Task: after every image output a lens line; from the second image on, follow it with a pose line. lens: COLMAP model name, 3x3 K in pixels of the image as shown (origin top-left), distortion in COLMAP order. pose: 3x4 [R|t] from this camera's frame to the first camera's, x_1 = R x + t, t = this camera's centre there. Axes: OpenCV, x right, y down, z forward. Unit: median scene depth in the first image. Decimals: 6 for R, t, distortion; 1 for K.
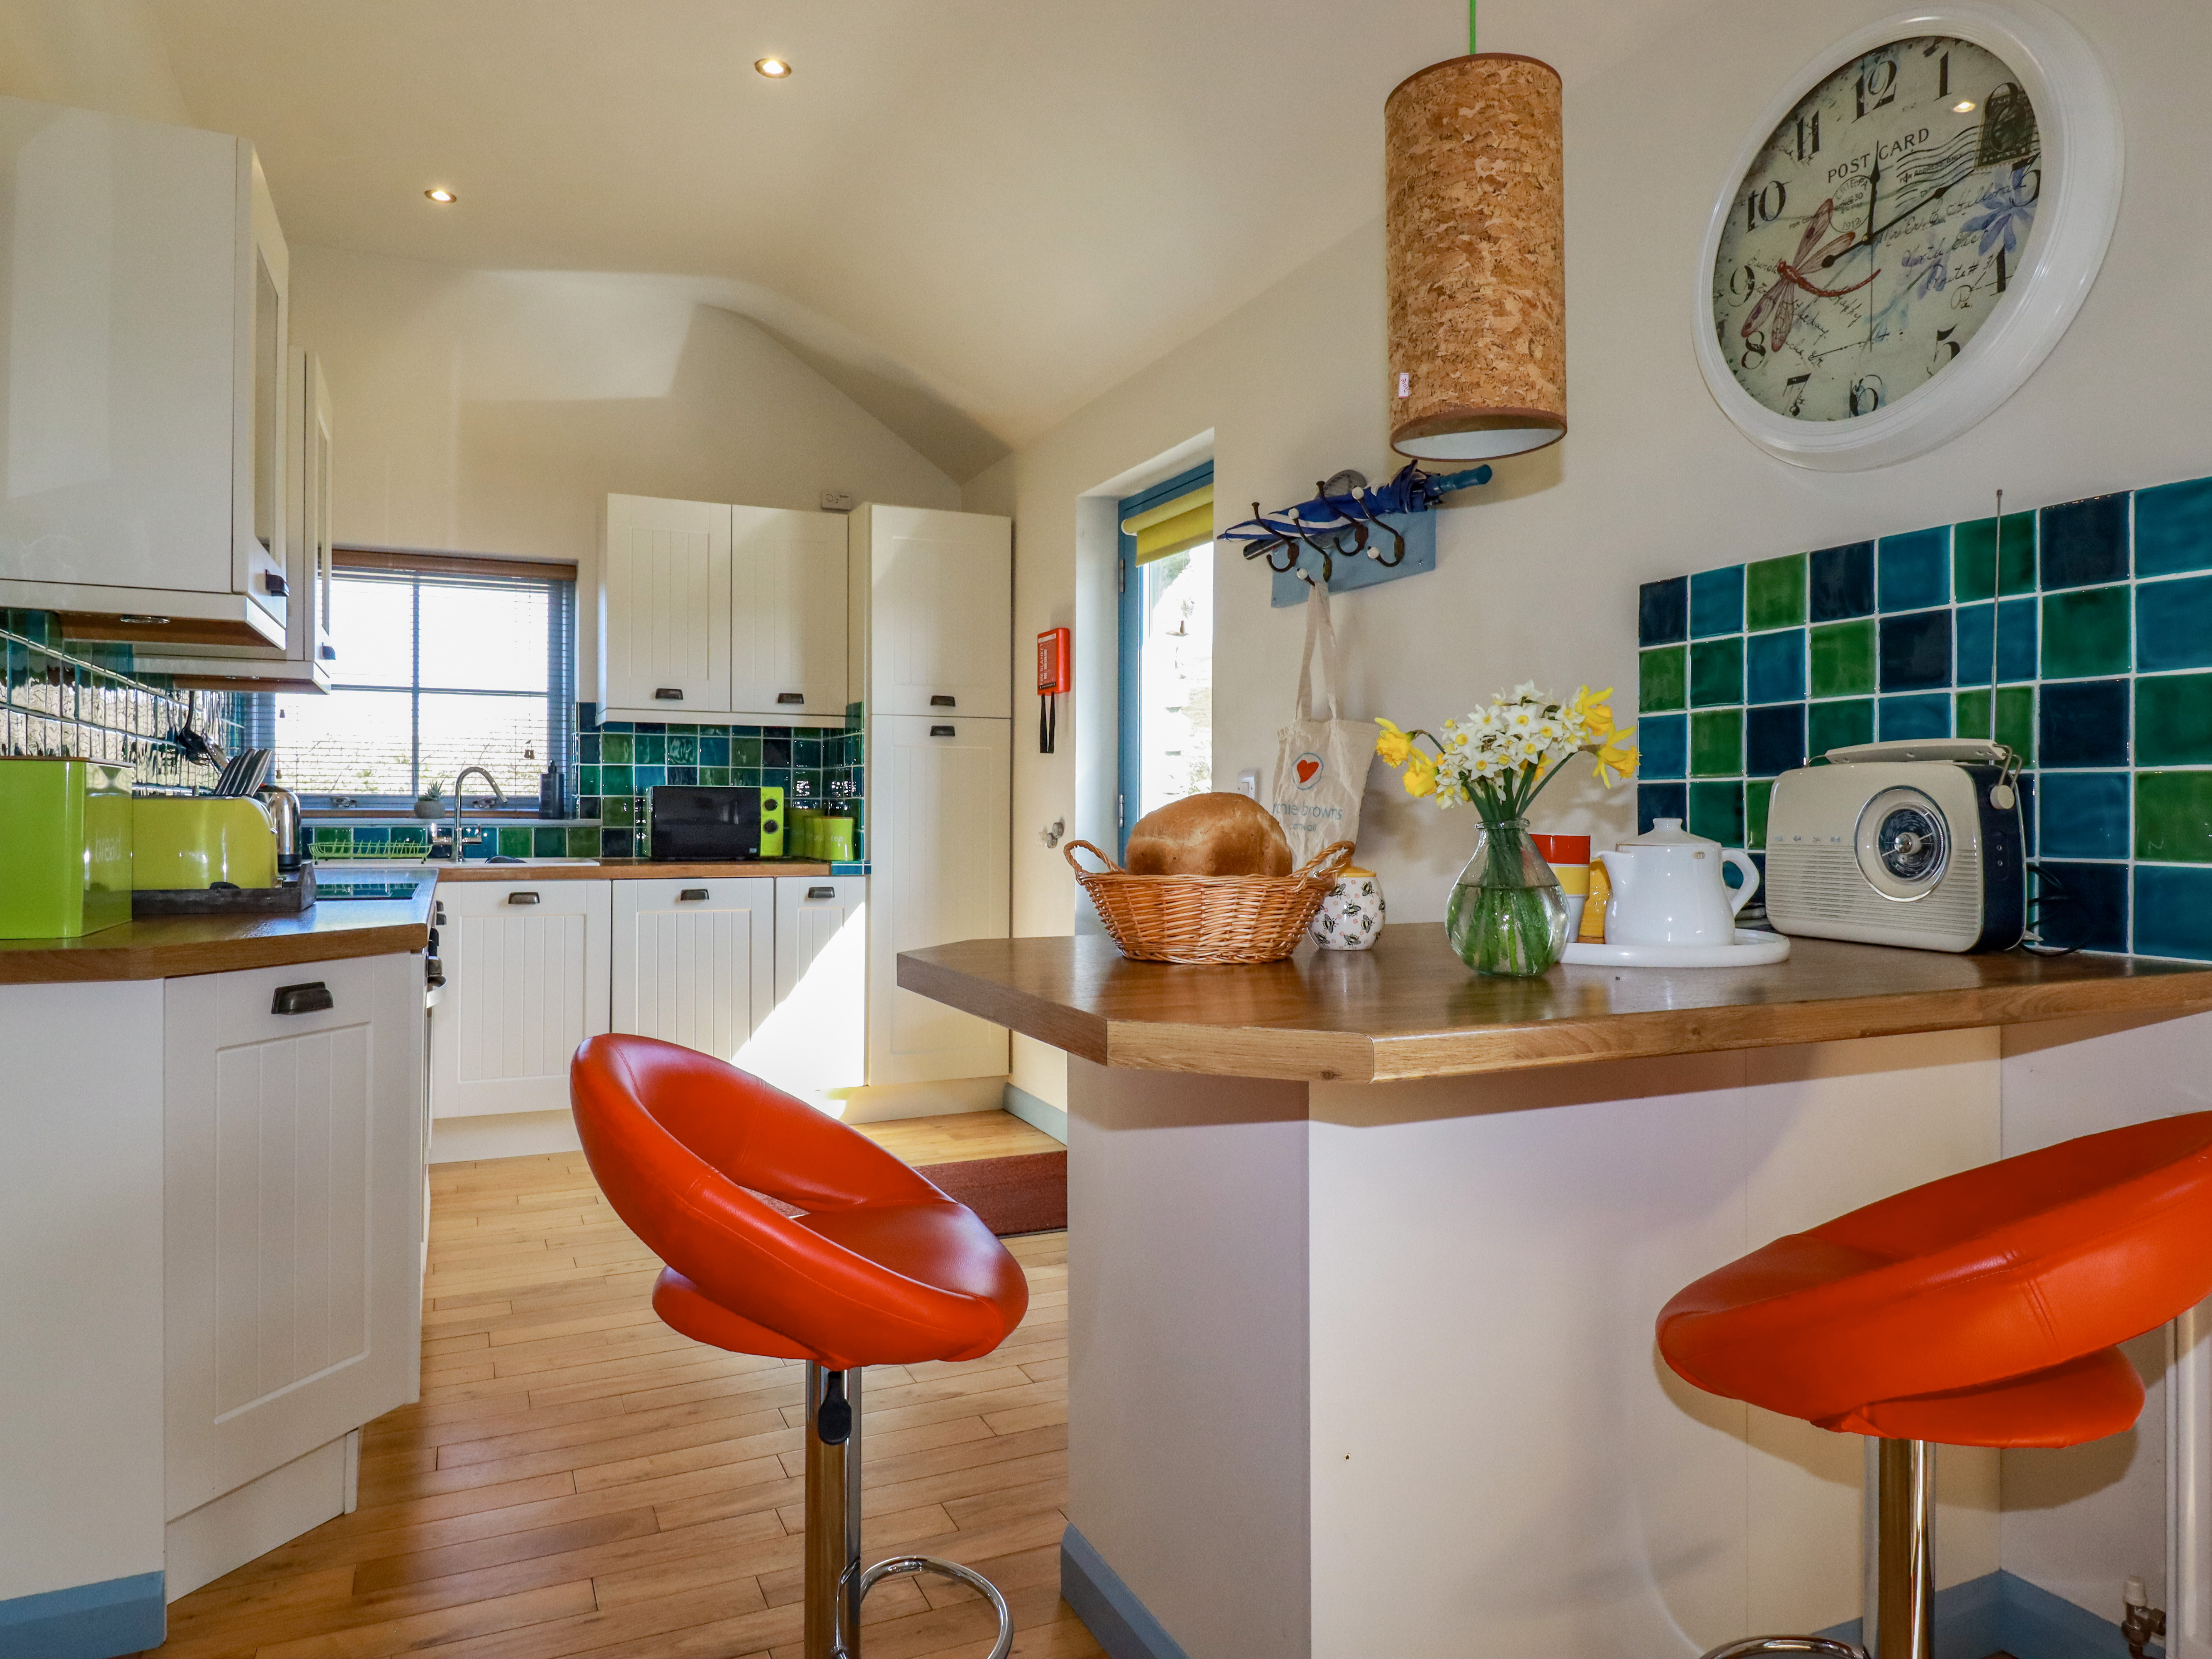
lens RADIAL K [[1436.0, 0, 1103.3], [0, 1436.0, 813.0], [0, 0, 1]] dist [0.002832, 0.000007]
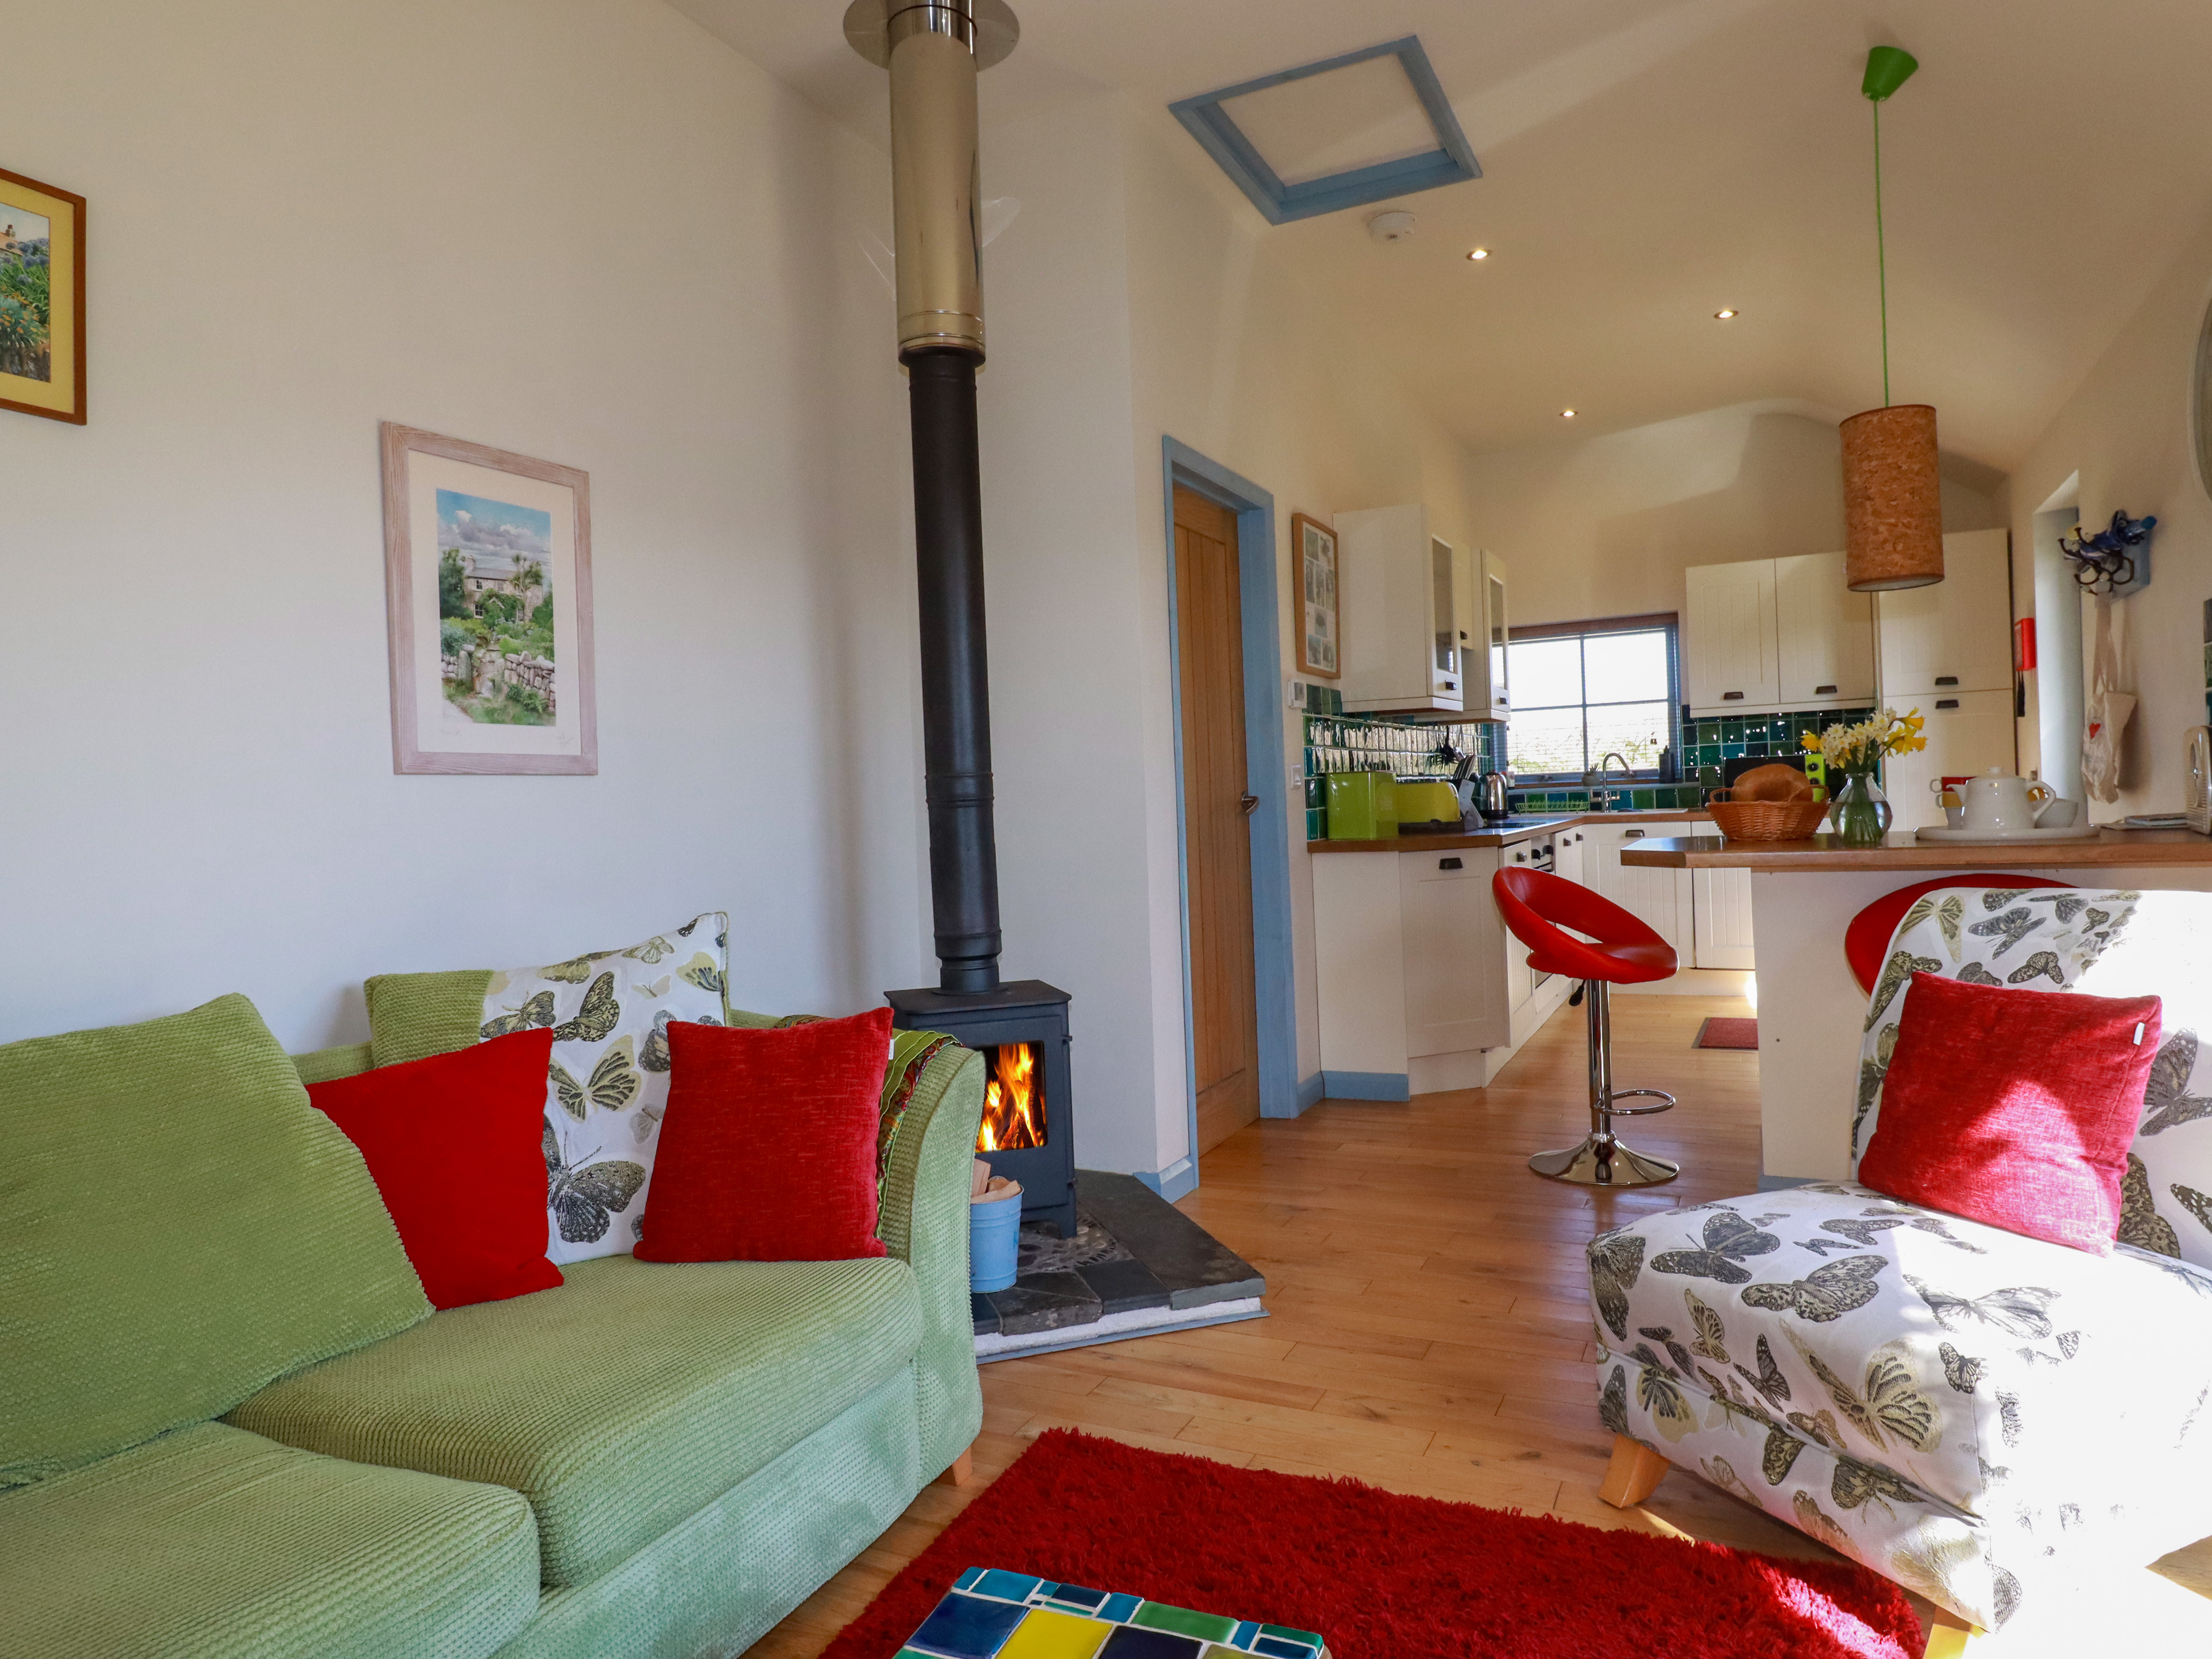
lens RADIAL K [[1350.9, 0, 1103.4], [0, 1350.9, 811.3], [0, 0, 1]] dist [-0.002331, -0.012083]
pose [[0.632048, -0.024660, -0.774537, 0.365298], [0.044199, 0.999014, 0.004261, 0.001349], [0.773667, -0.036927, 0.632515, -0.389861]]
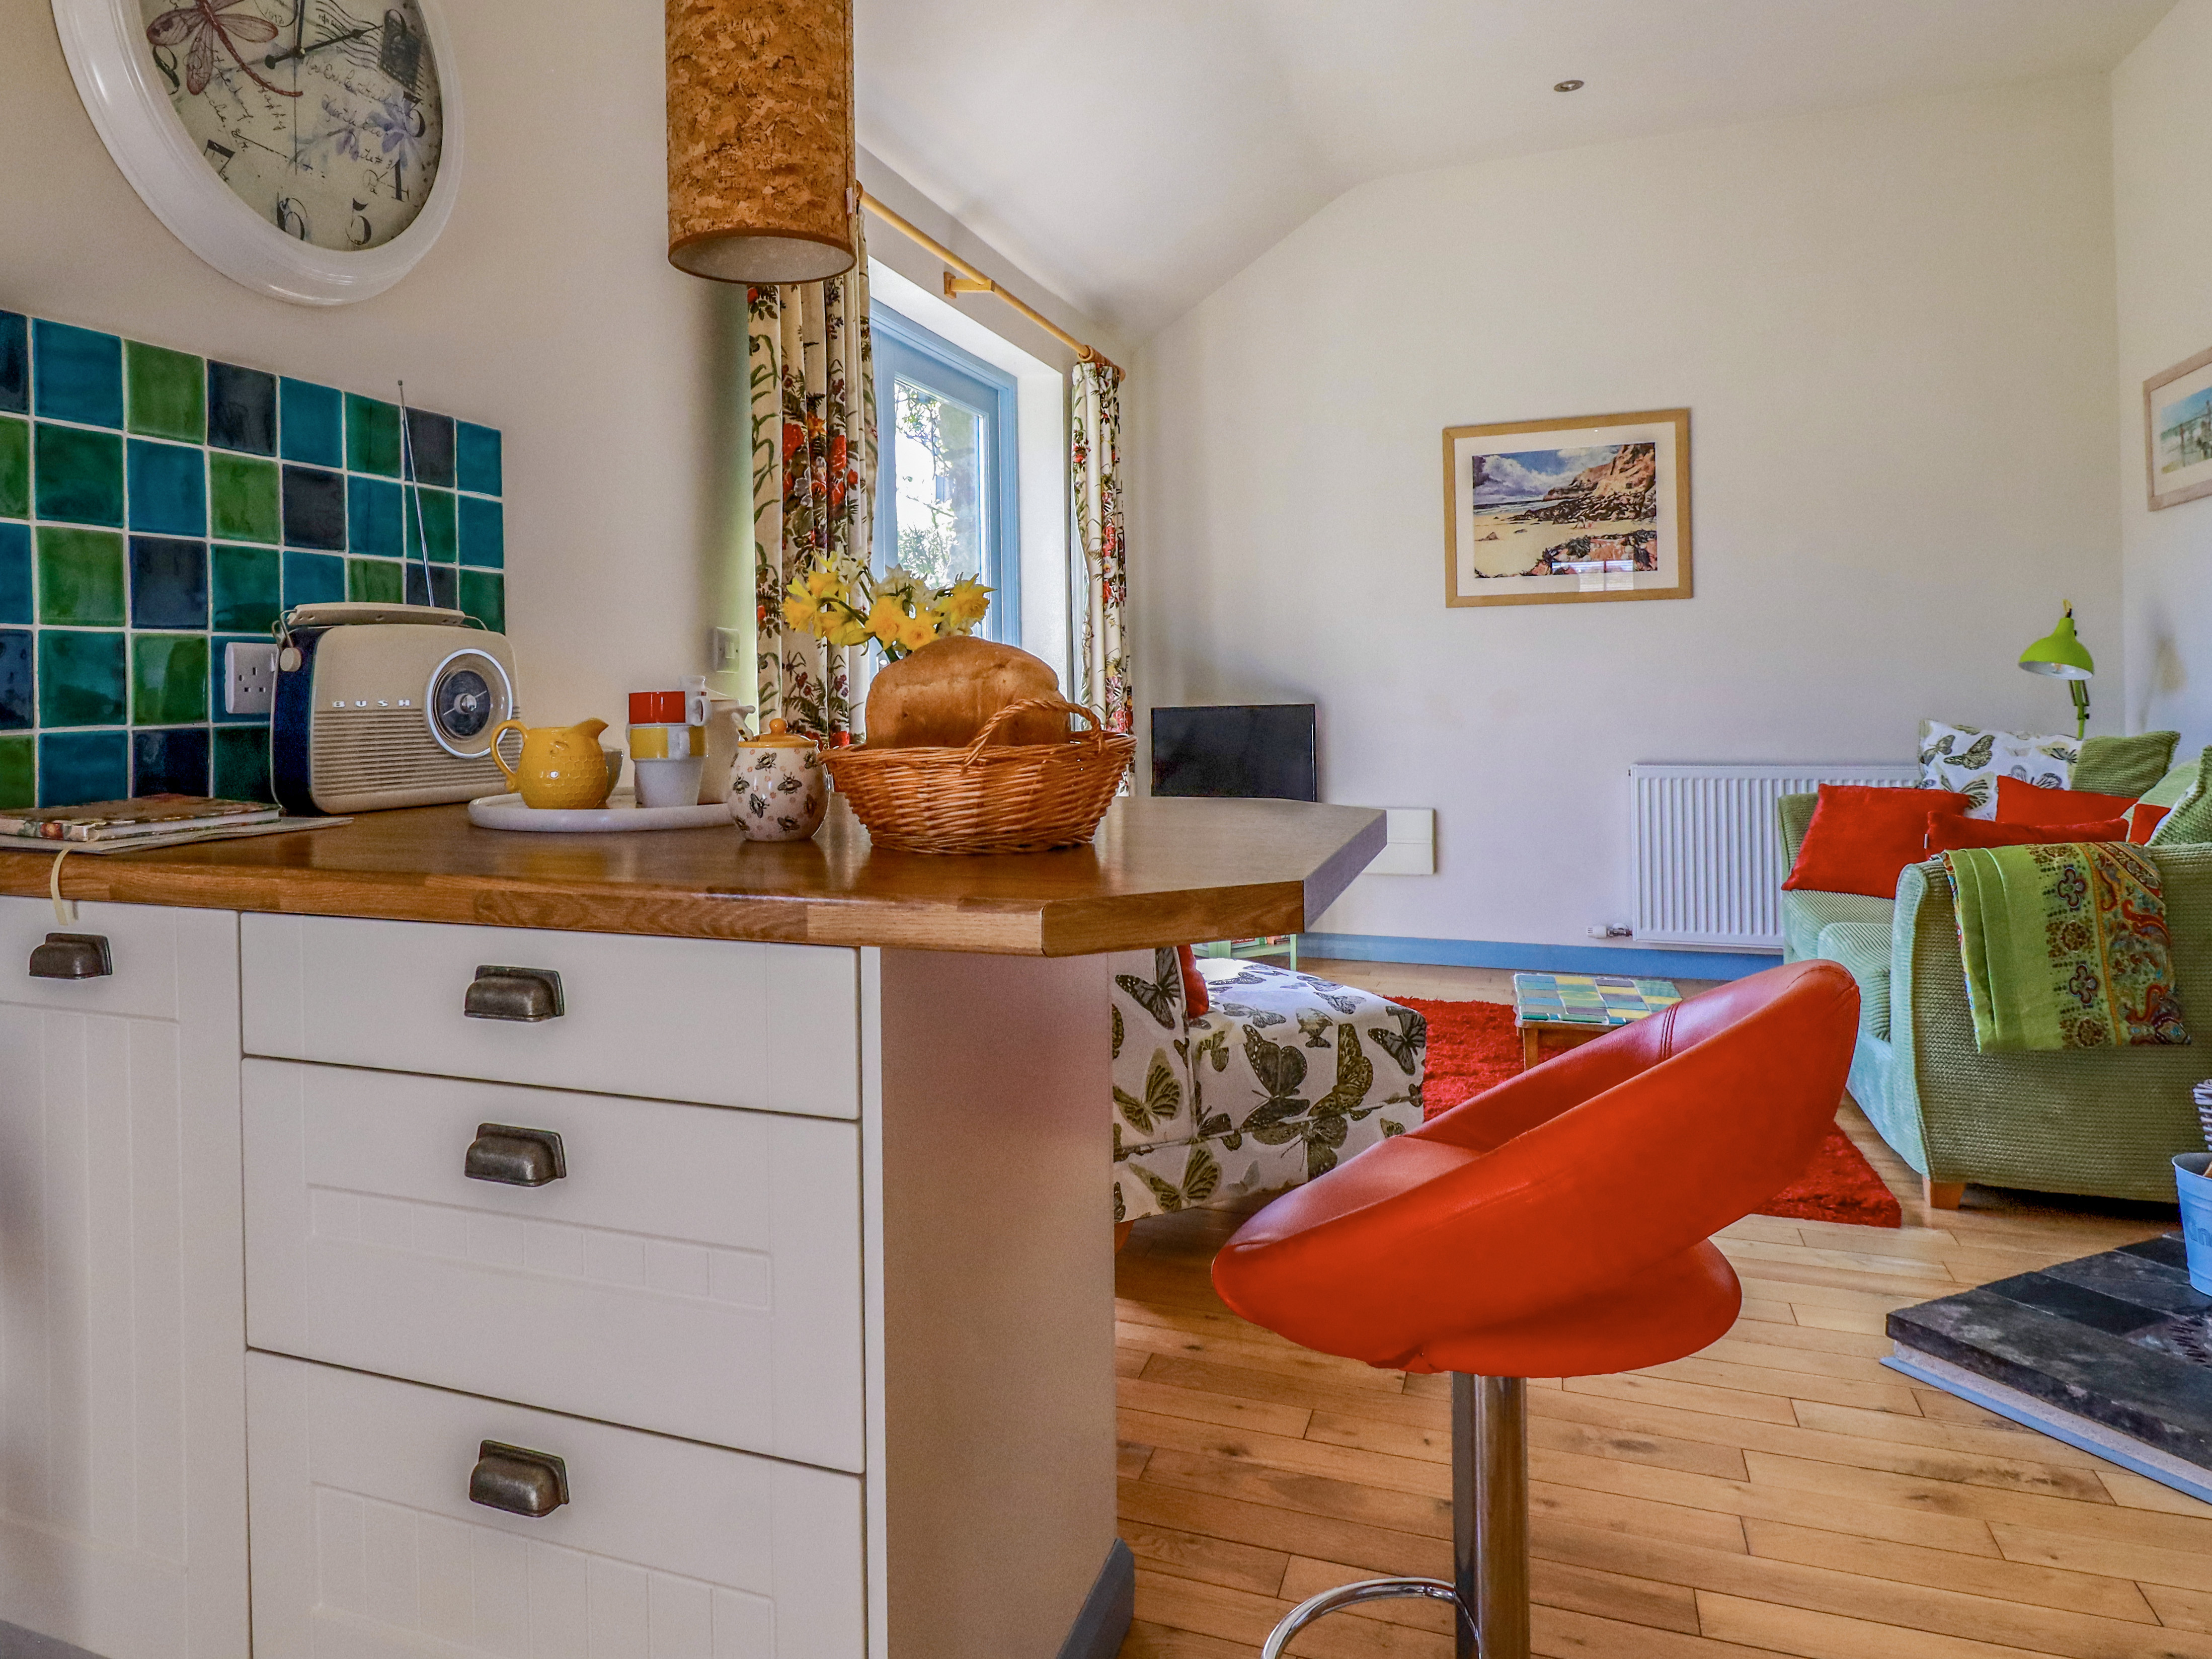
lens RADIAL K [[1411.5, 0, 976.7], [0, 1411.5, 692.8], [0, 0, 1]] dist [0.000231, -0.017865]
pose [[-0.690144, 0.003535, 0.723663, -0.170215], [0.012164, 0.999903, 0.006716, 0.003932], [-0.723570, 0.013438, -0.690121, 0.535679]]
